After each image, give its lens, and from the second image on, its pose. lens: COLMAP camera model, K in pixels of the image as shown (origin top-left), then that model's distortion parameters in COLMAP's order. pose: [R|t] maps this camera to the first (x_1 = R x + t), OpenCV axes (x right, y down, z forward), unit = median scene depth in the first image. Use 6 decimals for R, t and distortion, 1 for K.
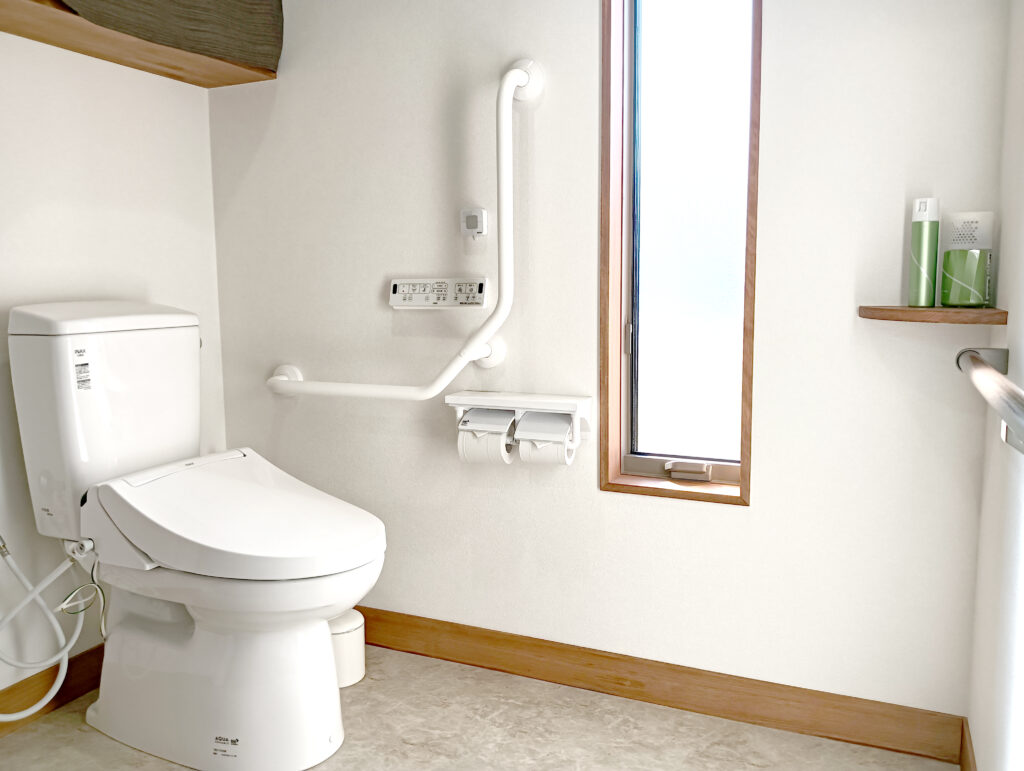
lens RADIAL K [[822.2, 0, 507.1], [0, 822.2, 384.5], [0, 0, 1]] dist [0.009758, -0.008720]
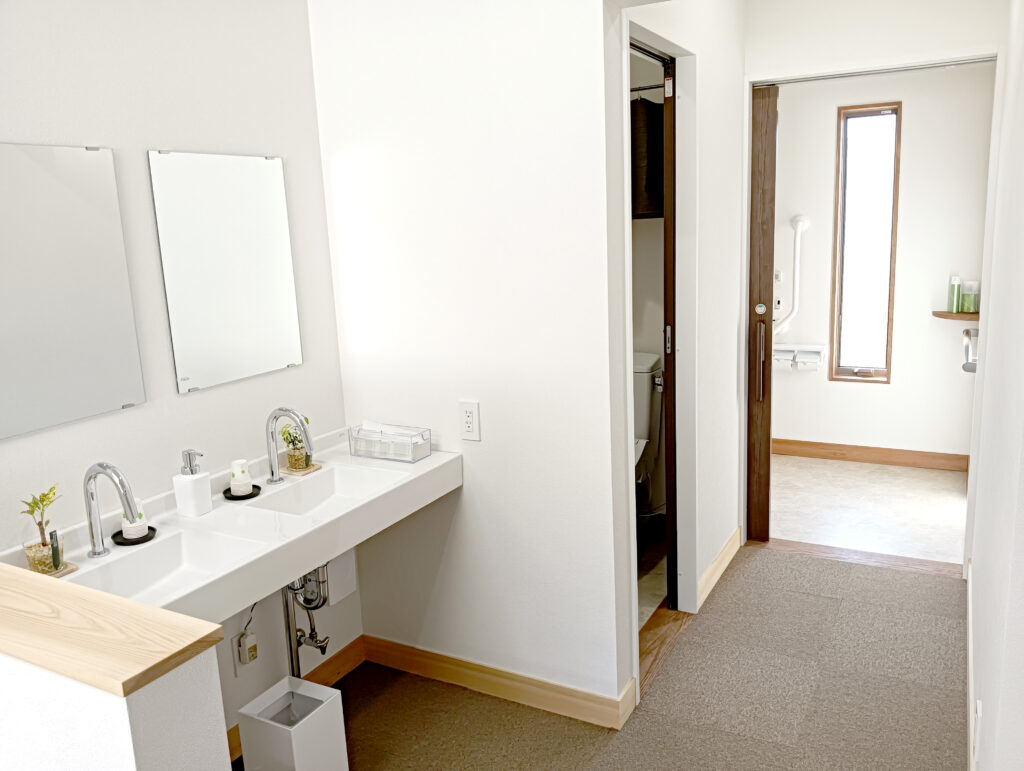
lens RADIAL K [[822.2, 0, 517.1], [0, 822.2, 386.1], [0, 0, 1]] dist [0.009758, -0.008720]
pose [[0.997122, -0.021273, -0.072767, -0.725891], [0.027301, 0.996187, 0.082867, -0.103113], [0.070727, -0.084615, 0.993900, -1.767236]]
